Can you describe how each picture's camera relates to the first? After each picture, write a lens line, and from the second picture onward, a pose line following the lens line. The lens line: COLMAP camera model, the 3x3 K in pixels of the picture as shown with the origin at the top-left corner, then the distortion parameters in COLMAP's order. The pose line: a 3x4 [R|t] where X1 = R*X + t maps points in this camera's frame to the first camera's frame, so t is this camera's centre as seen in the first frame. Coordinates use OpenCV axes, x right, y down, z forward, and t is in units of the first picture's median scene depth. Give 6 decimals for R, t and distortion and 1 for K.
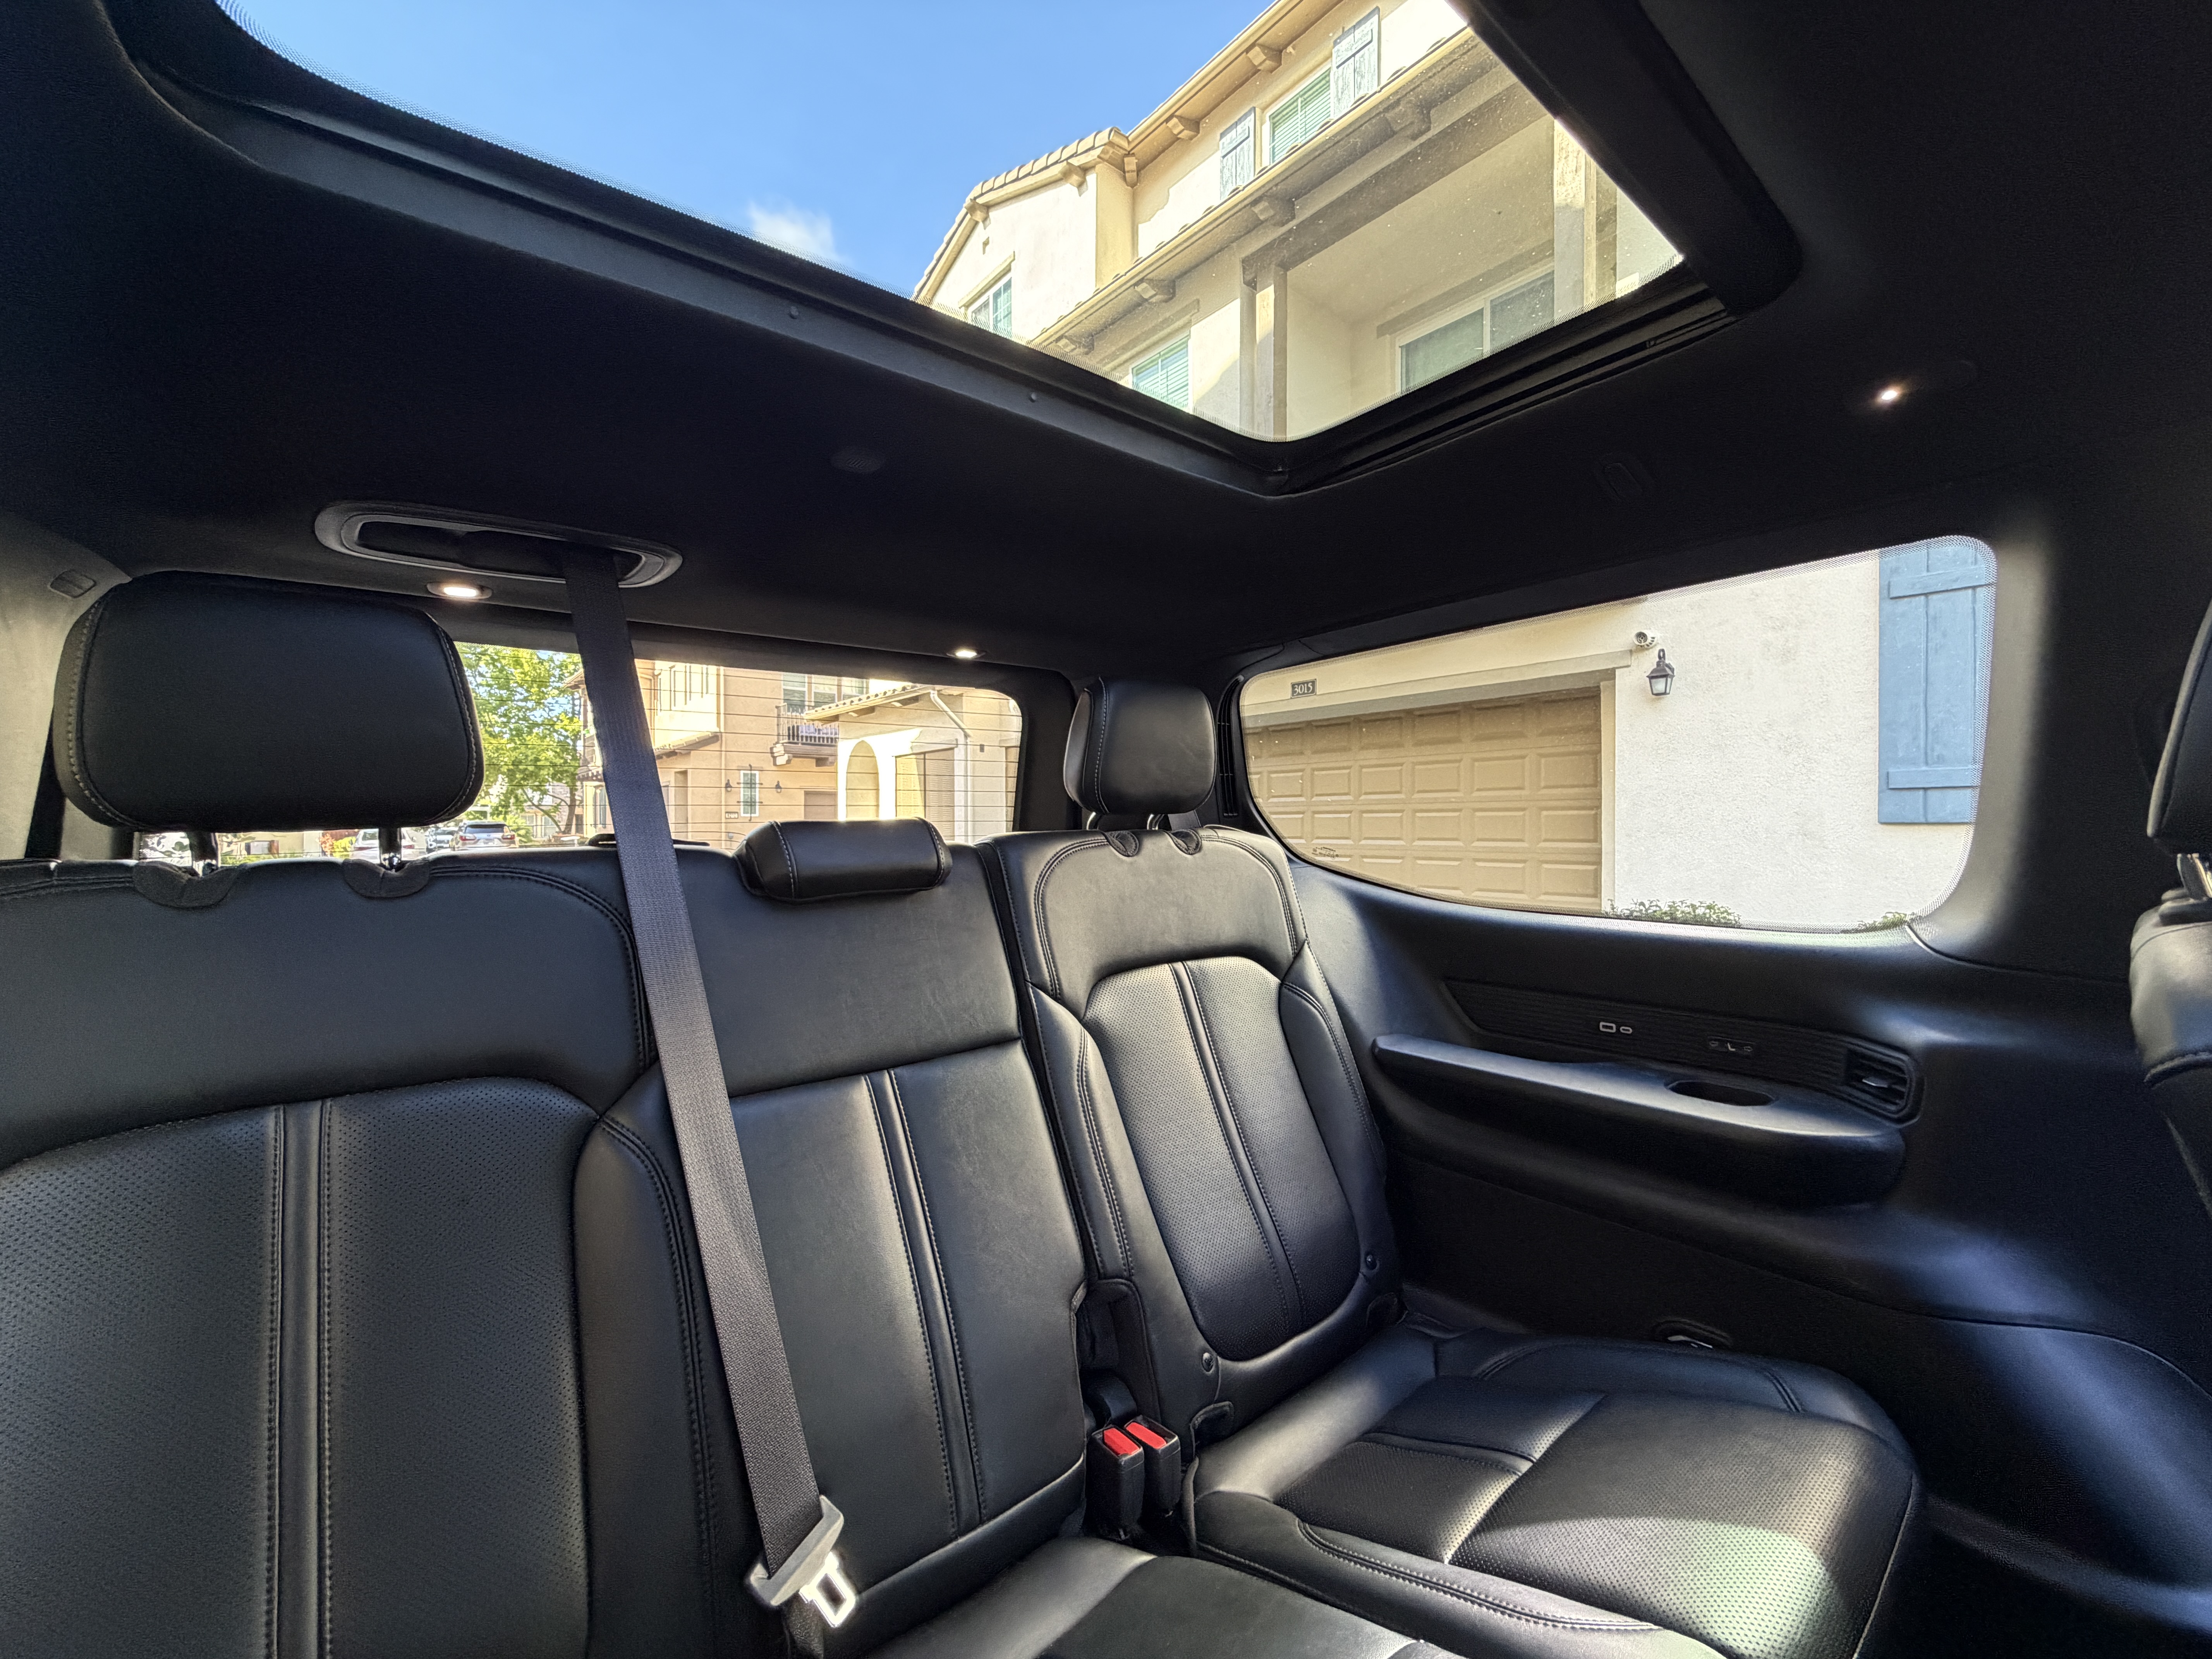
lens RADIAL K [[884.6, 0, 1093.5], [0, 884.6, 836.2], [0, 0, 1]] dist [0.021236, -0.017037]
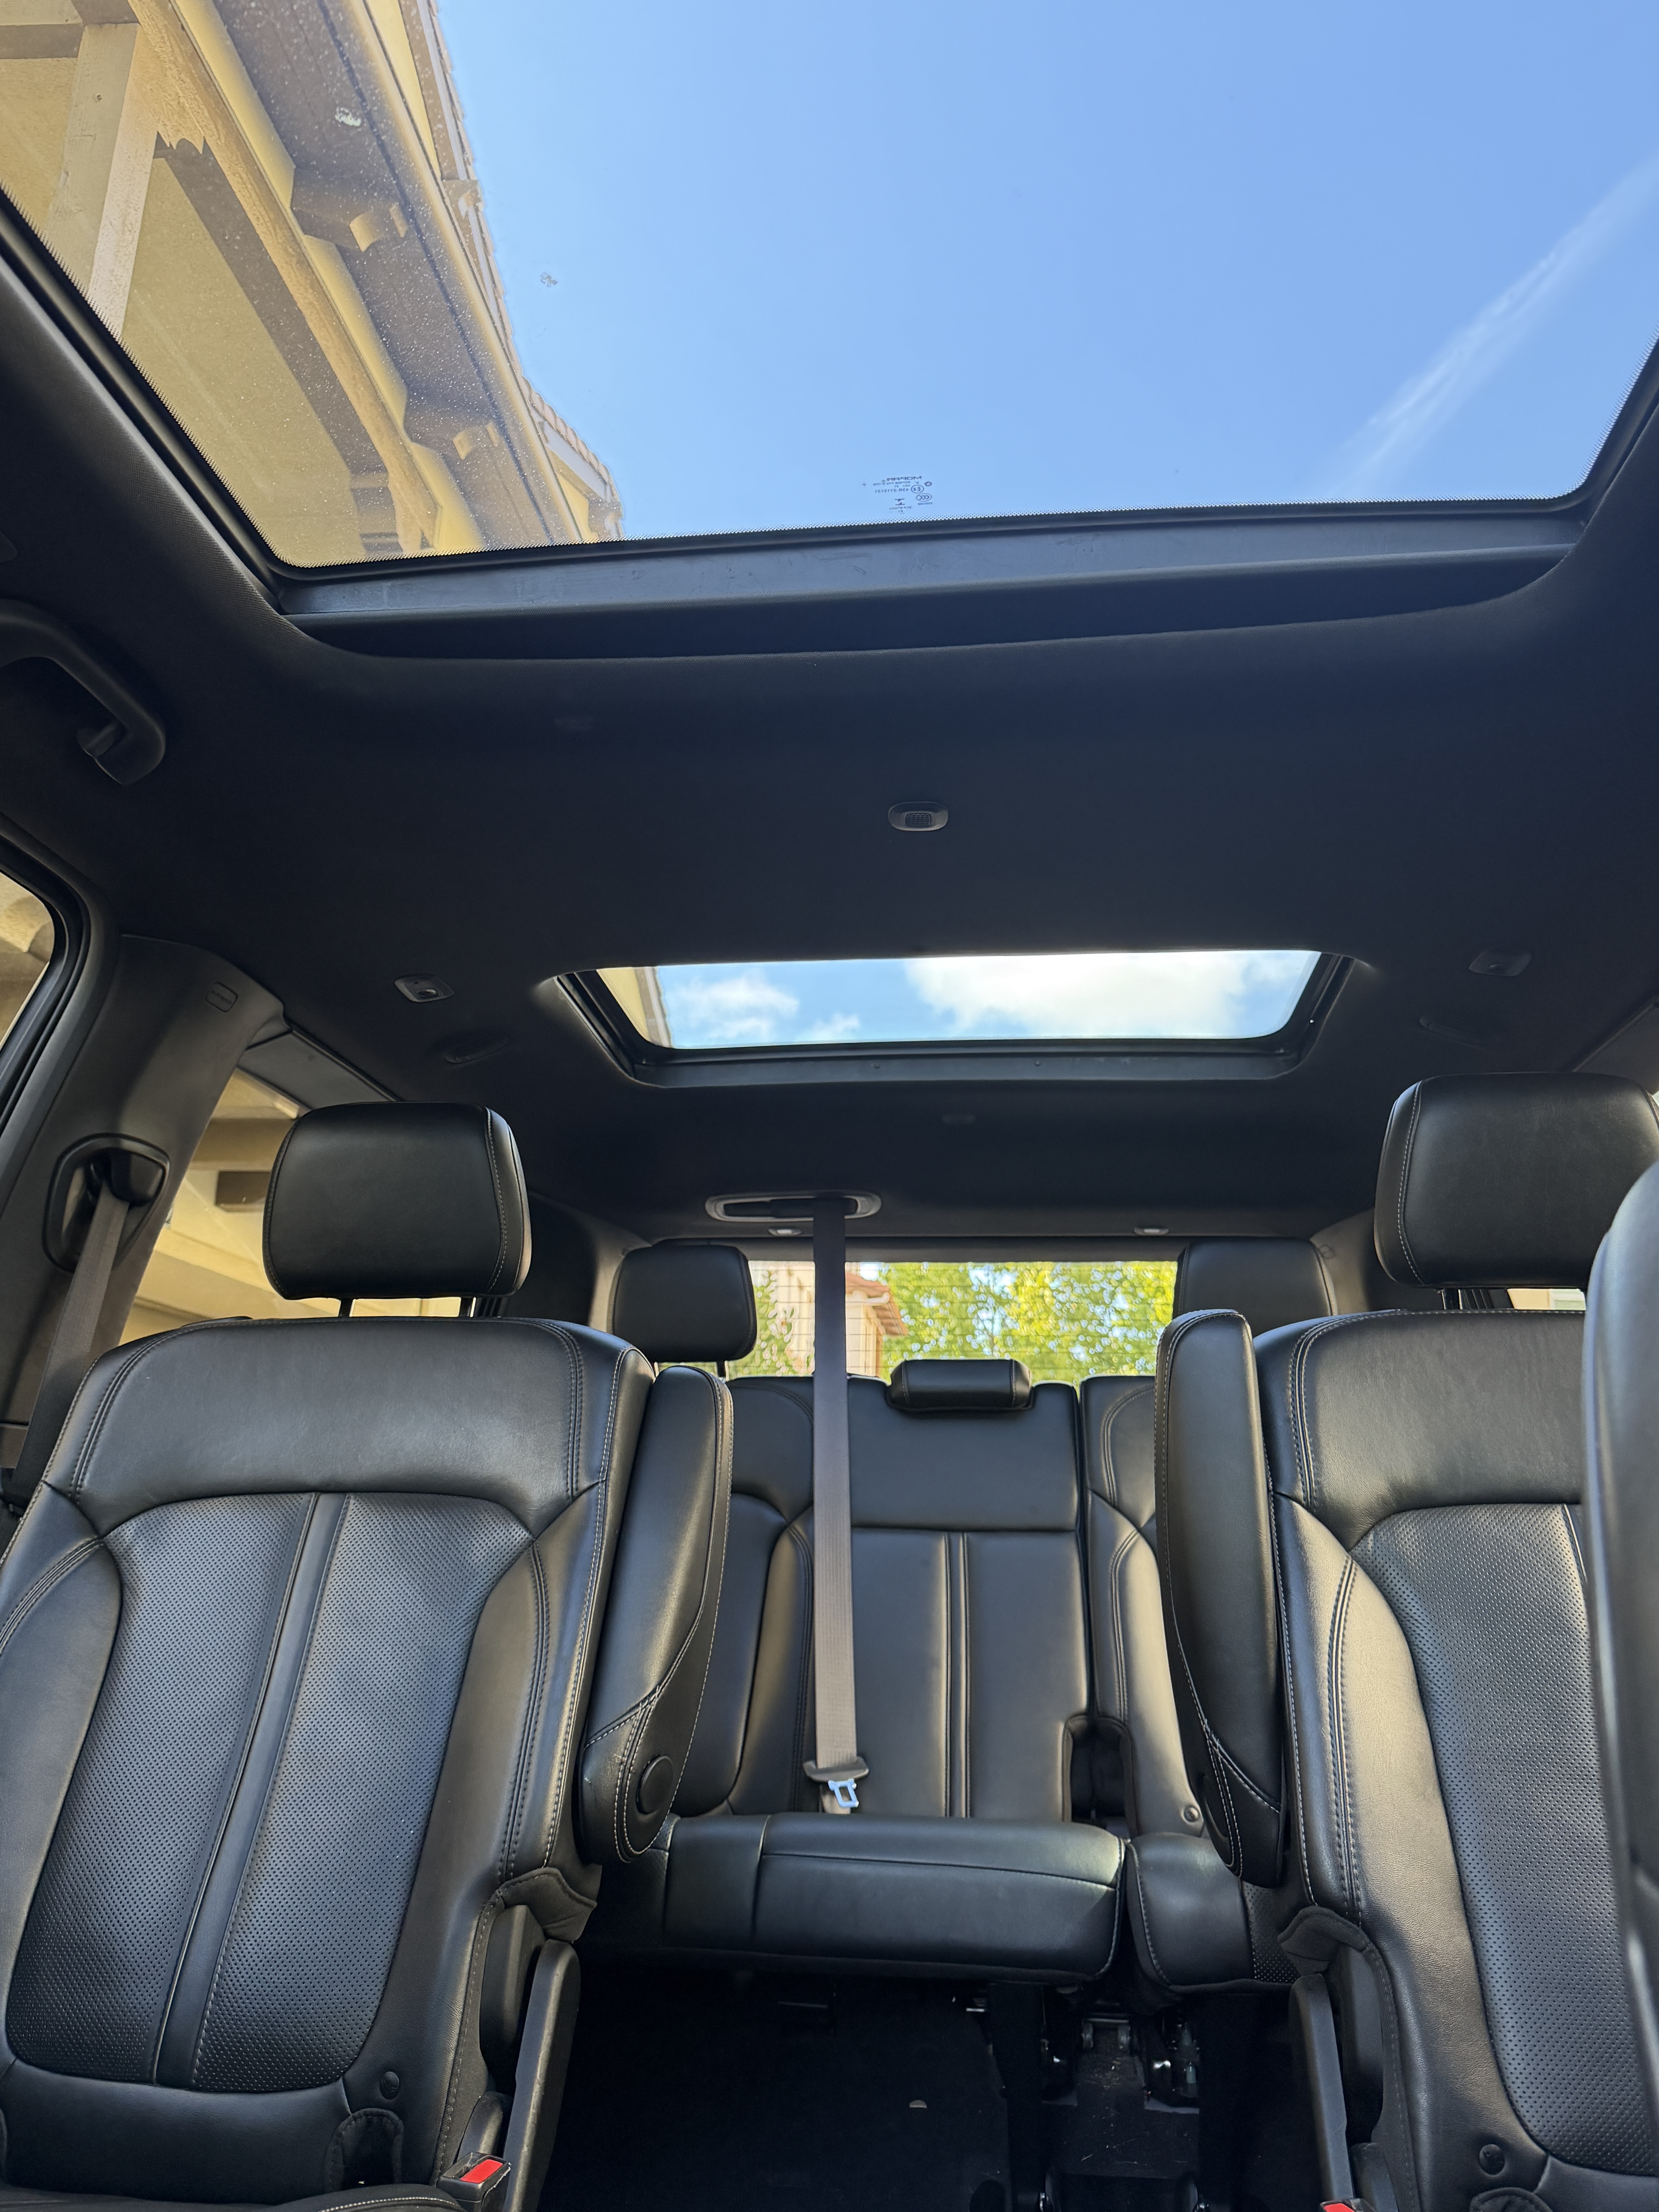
lens RADIAL K [[1530.6, 0, 829.5], [0, 1530.6, 1106.0], [0, 0, 1]] dist [0.098351, -0.099177]
pose [[0.719590, -0.158872, -0.675980, 1.478054], [-0.040270, 0.962290, -0.269030, 0.294859], [0.693230, 0.220813, 0.686056, -1.055608]]
